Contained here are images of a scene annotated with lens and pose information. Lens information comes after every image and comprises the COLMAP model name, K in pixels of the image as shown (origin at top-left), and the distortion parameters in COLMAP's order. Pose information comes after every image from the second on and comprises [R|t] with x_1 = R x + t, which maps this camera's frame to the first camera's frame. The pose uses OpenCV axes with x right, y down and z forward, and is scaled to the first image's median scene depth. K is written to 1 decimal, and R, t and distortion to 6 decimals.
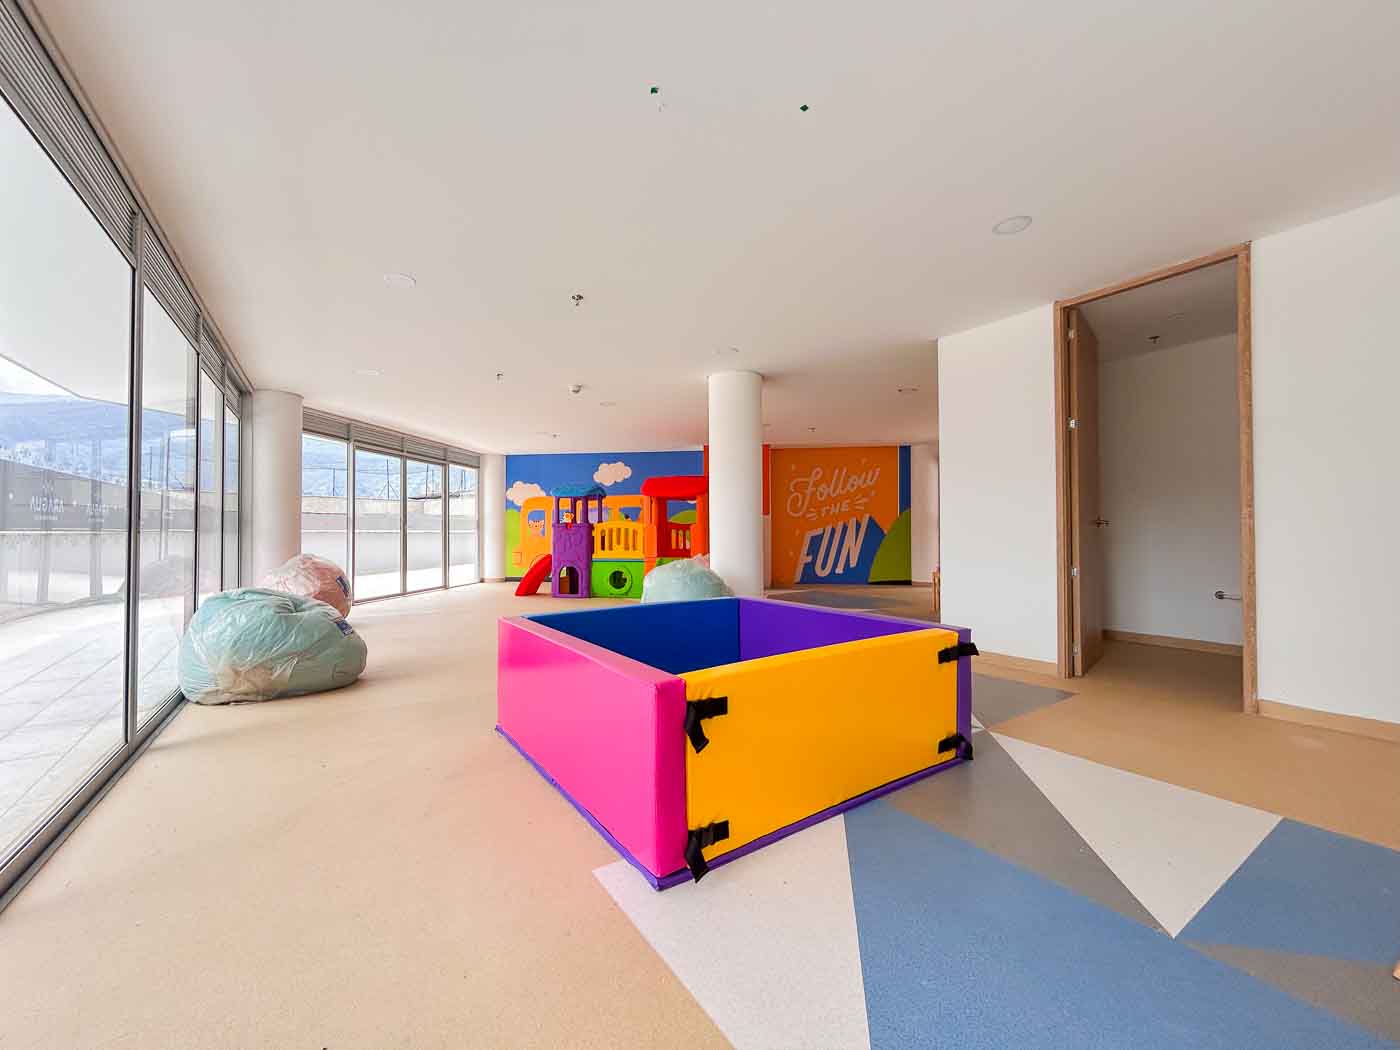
lens RADIAL K [[548.0, 0, 700.0], [0, 548.0, 525.0], [0, 0, 1]] dist [0.000325, -0.000082]
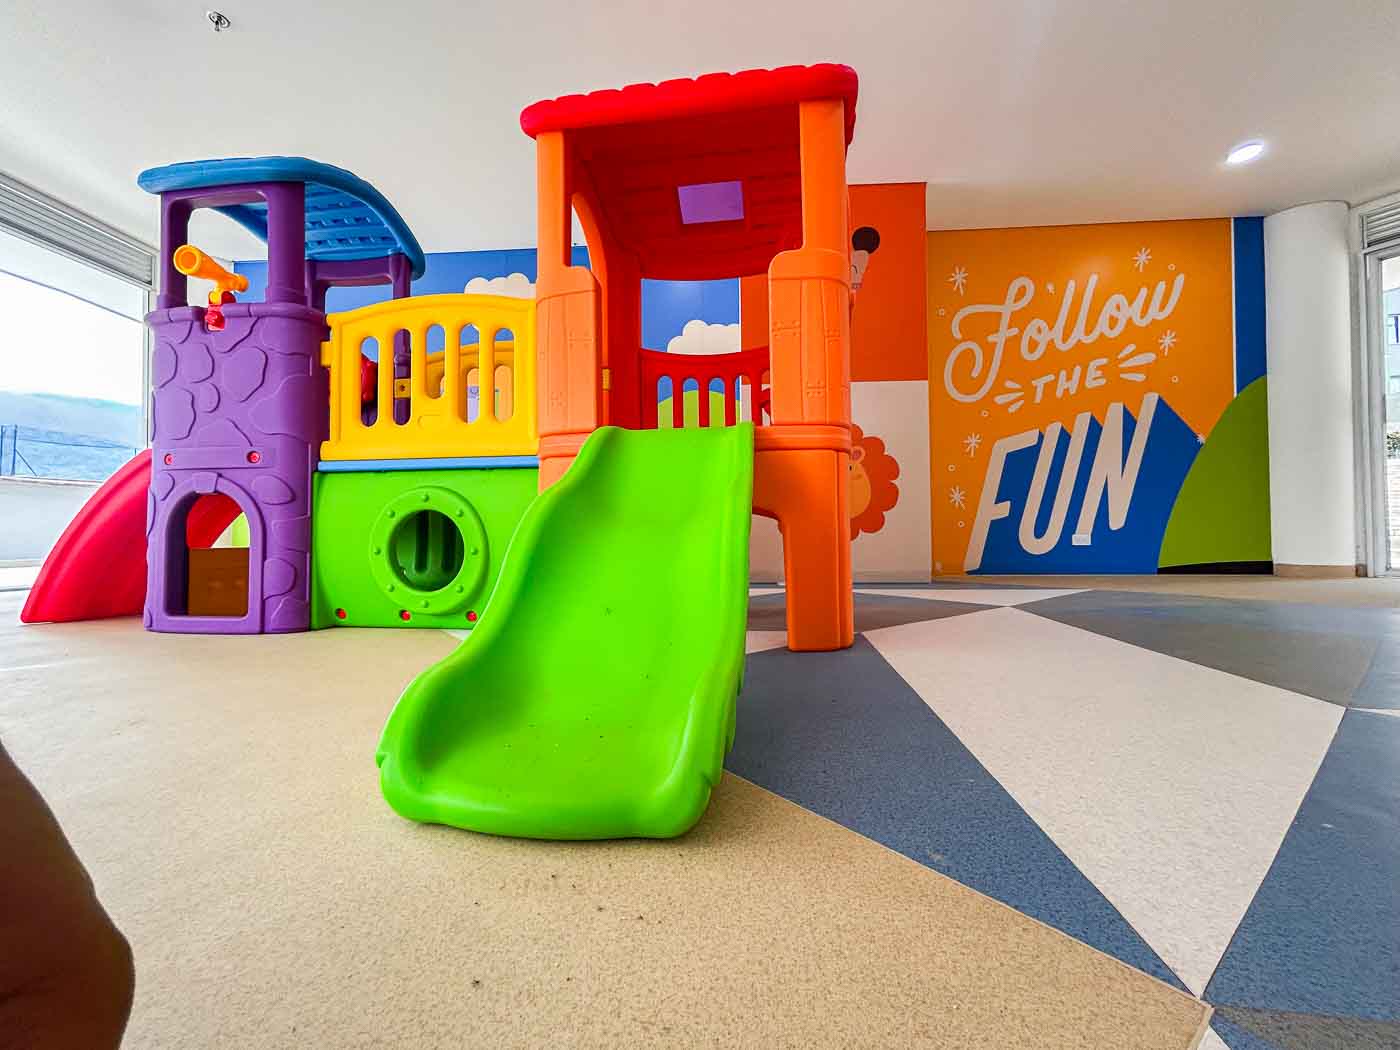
lens RADIAL K [[573.3, 0, 697.4], [0, 573.3, 525.6], [0, 0, 1]] dist [-0.000883, -0.000546]
pose [[0.998653, -0.005338, 0.051601, -0.040306], [0.005348, 0.999986, -0.000054, 0.072421], [-0.051600, 0.000330, 0.998668, 0.606920]]
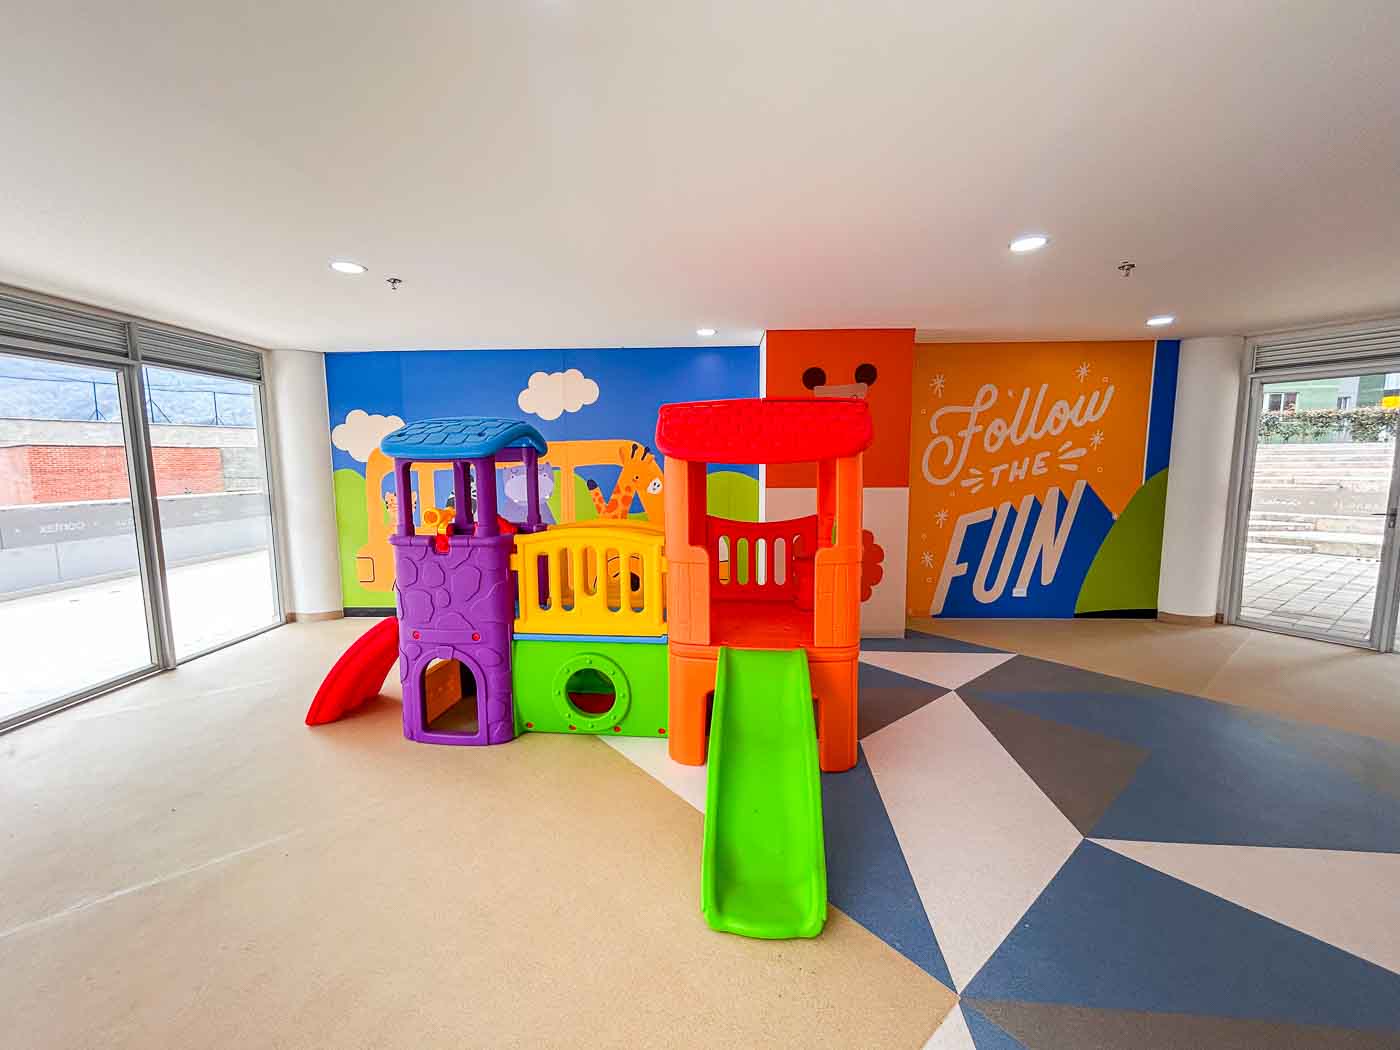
lens RADIAL K [[571.5, 0, 703.2], [0, 571.5, 530.5], [0, 0, 1]] dist [0.000860, 0.000283]
pose [[0.995488, -0.014842, 0.093723, -0.087748], [0.002759, 0.991801, 0.127760, -0.041831], [-0.094851, -0.126925, 0.987367, 0.510788]]
